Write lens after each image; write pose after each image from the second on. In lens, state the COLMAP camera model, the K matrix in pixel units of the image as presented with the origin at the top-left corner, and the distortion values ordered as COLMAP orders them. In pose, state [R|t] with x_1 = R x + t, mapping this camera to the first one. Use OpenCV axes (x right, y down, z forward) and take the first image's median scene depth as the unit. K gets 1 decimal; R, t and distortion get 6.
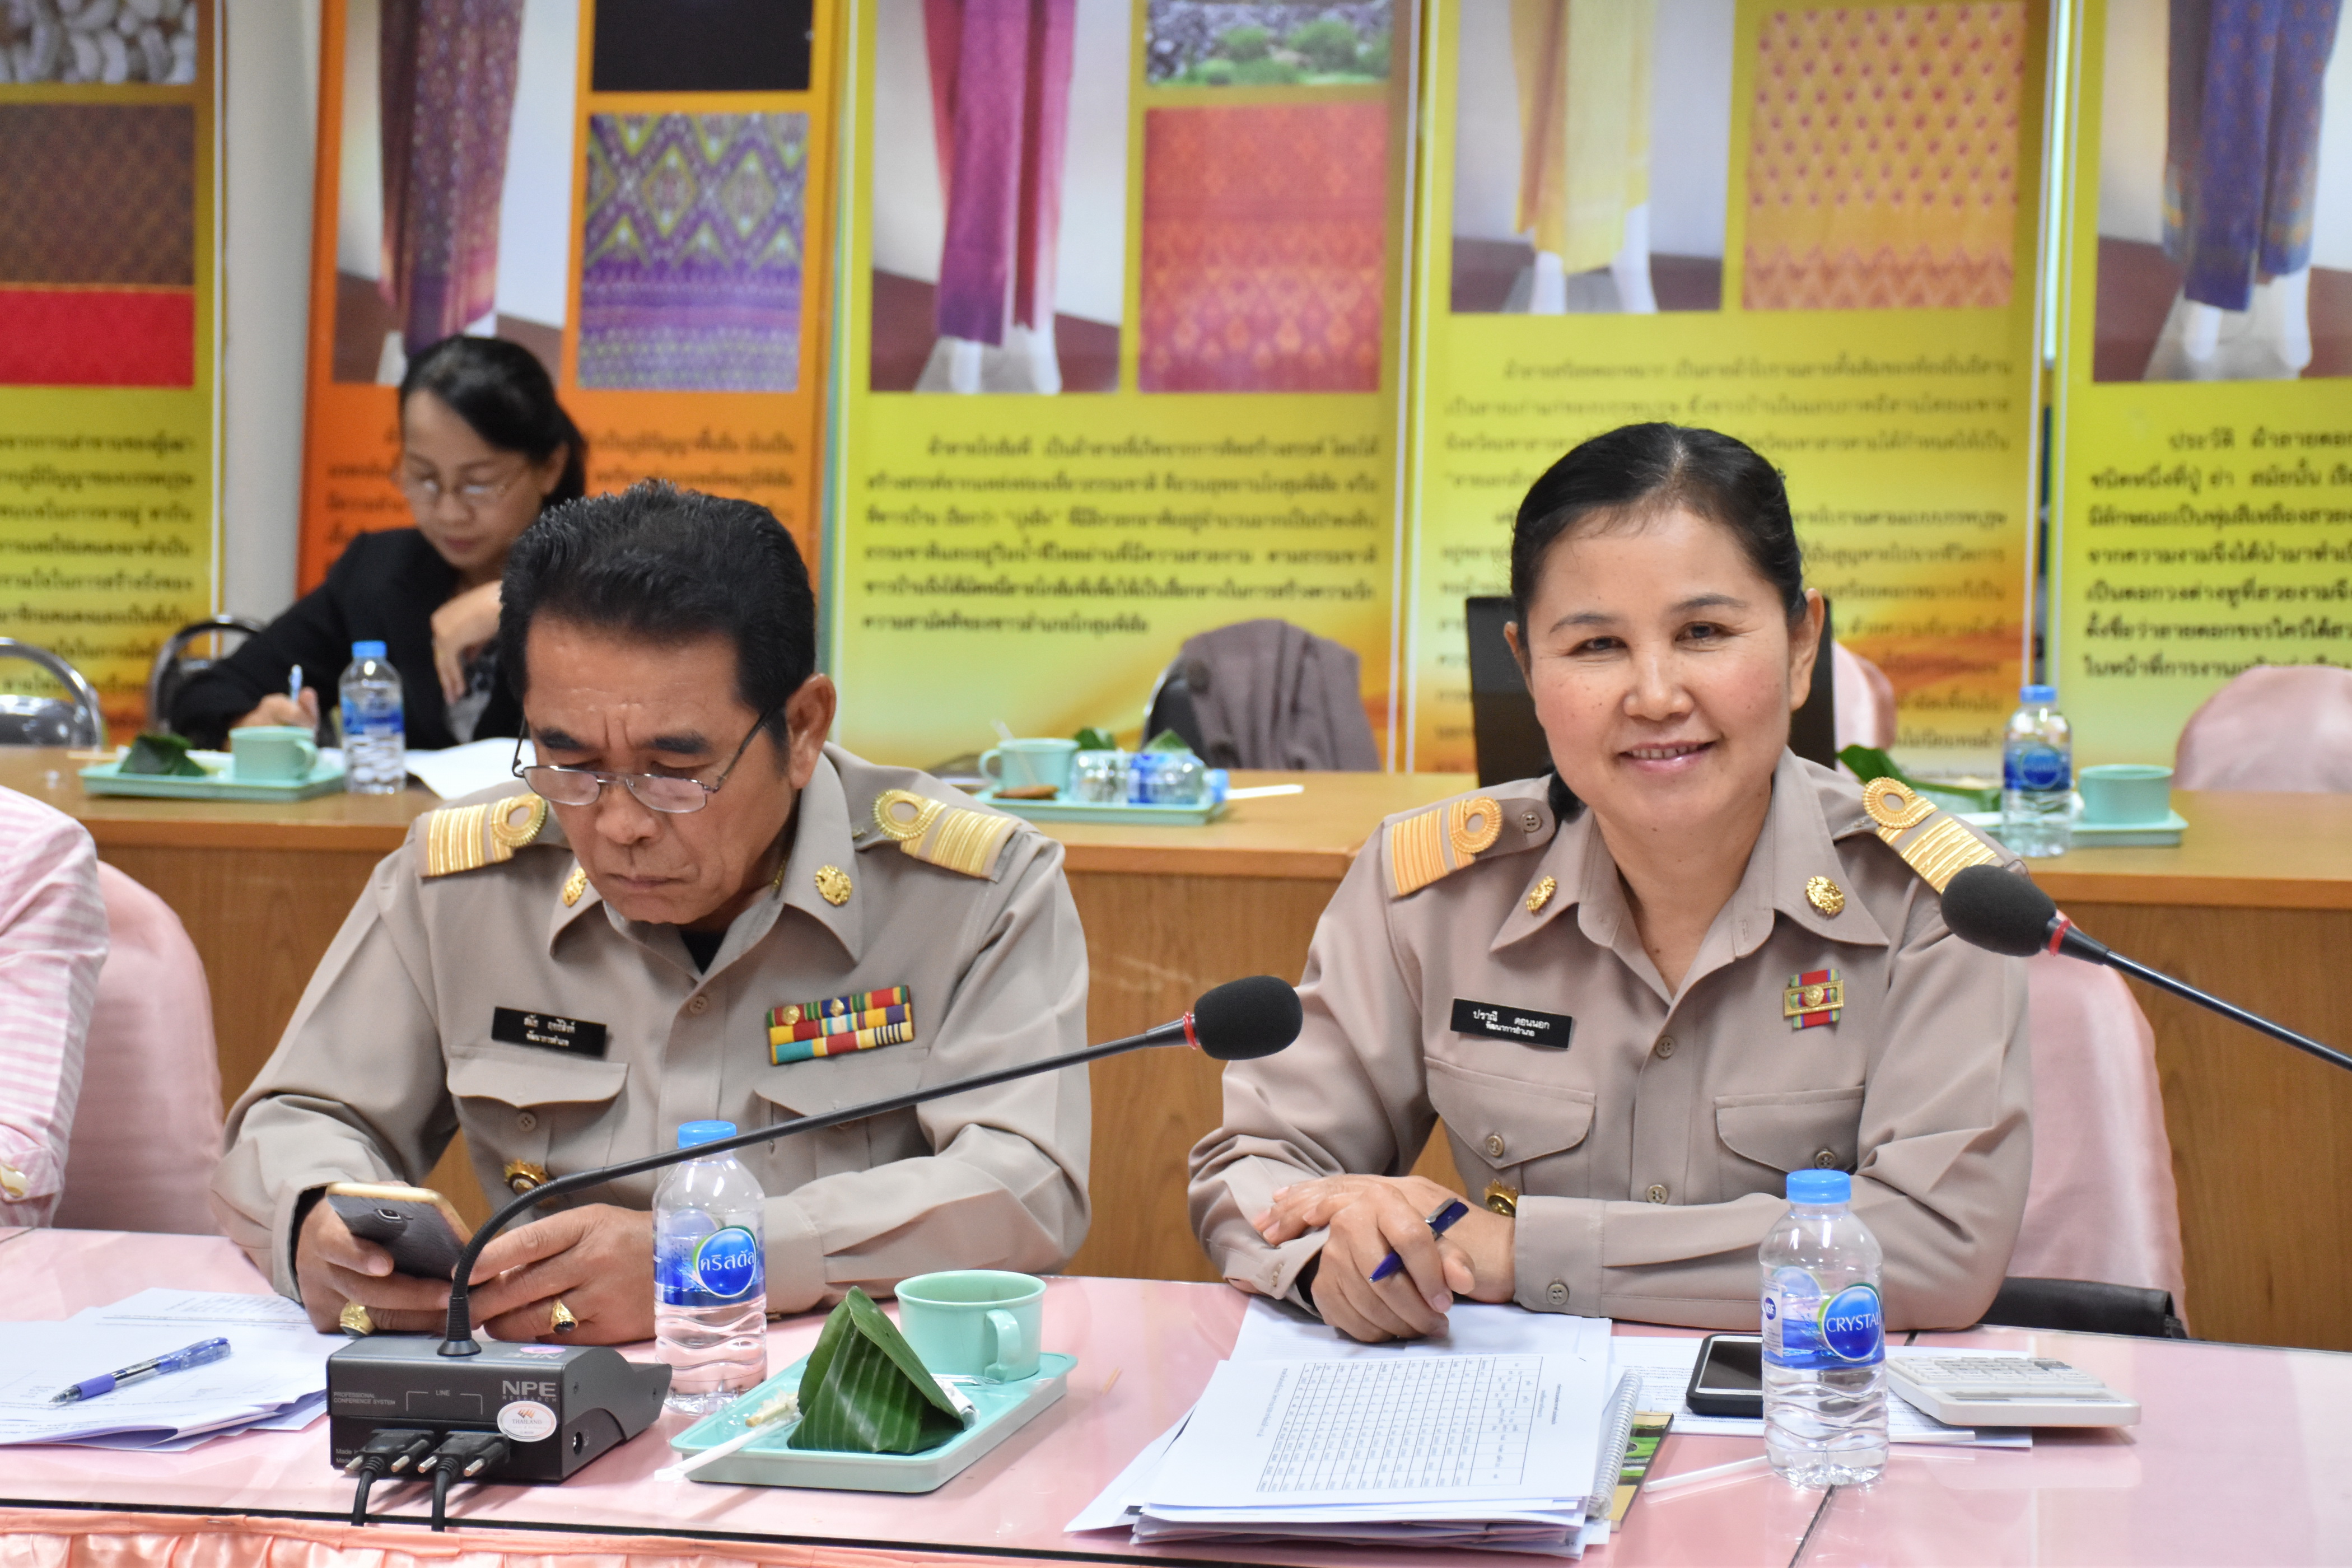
lens RADIAL K [[4808.3, 0, 1176.0], [0, 4808.3, 784.0], [0, 0, 1]] dist [0.434664, 0.638098]
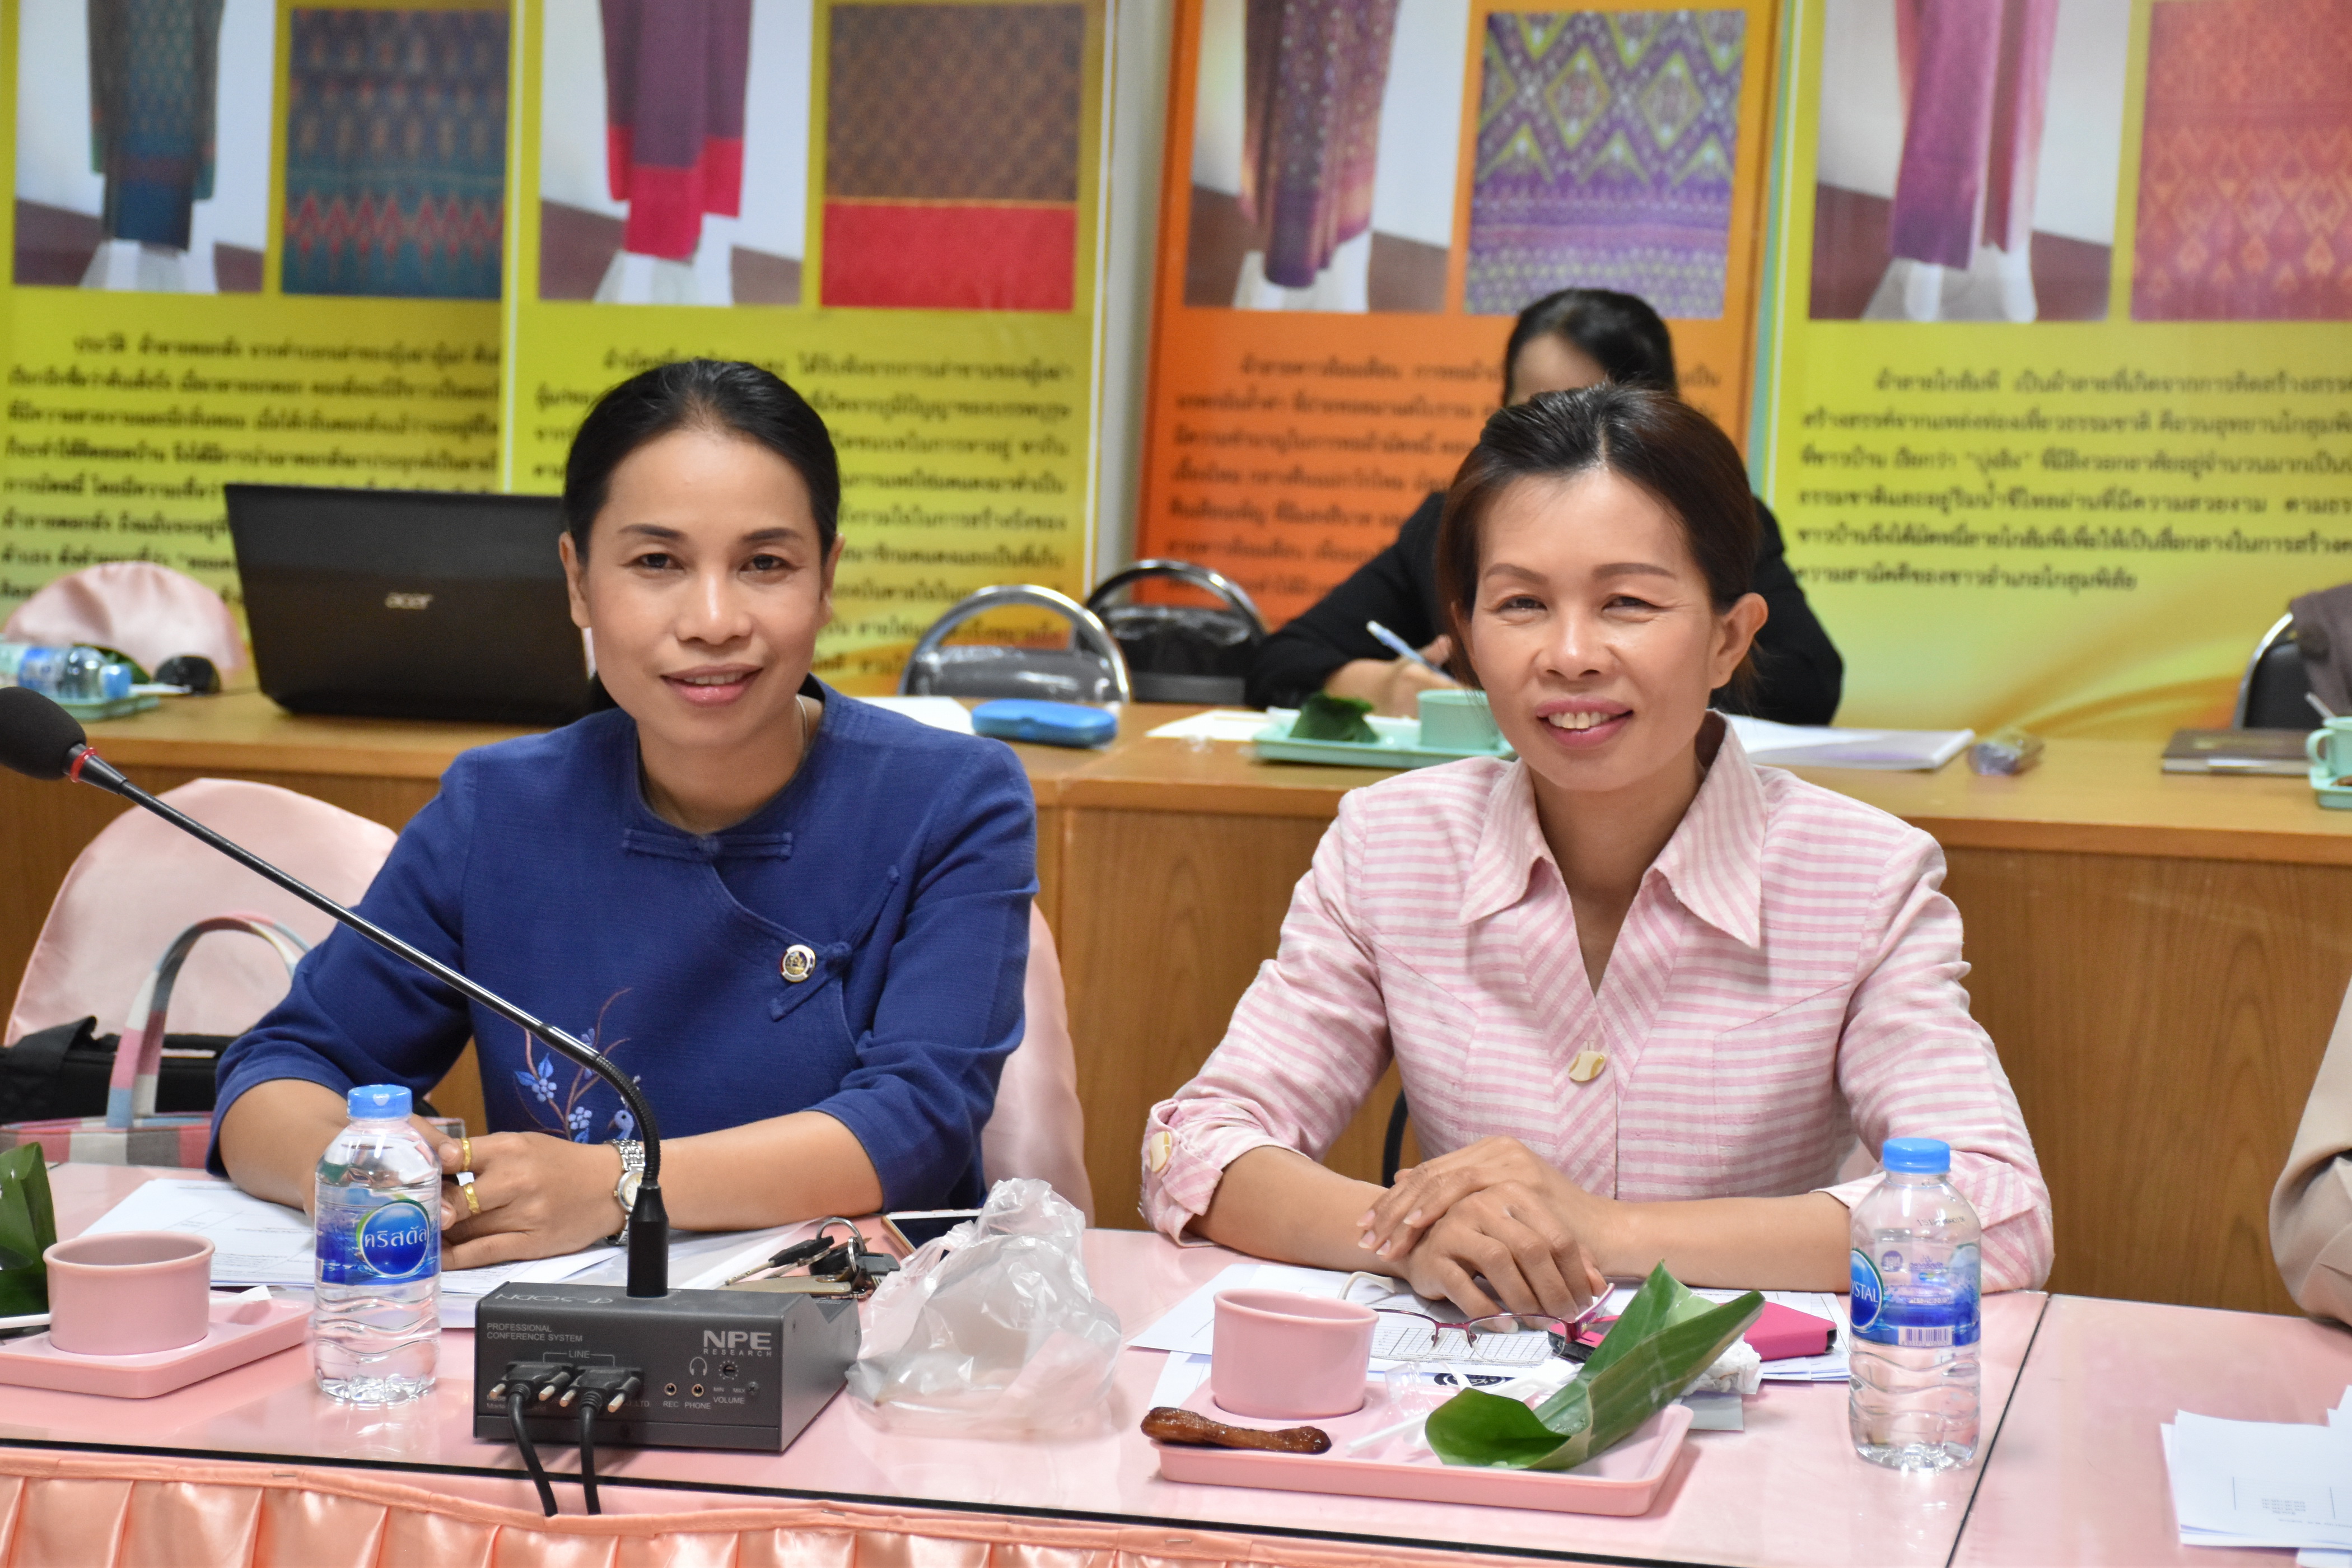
lens RADIAL K [[4893.3, 0, 1176.0], [0, 4893.3, 784.0], [0, 0, 1]] dist [0.484801, 0.322471]
pose [[0.999768, 0.018342, 0.011324, -0.192446], [-0.018495, 0.999738, 0.013495, -0.004339], [-0.011073, -0.013701, 0.999845, 0.070645]]
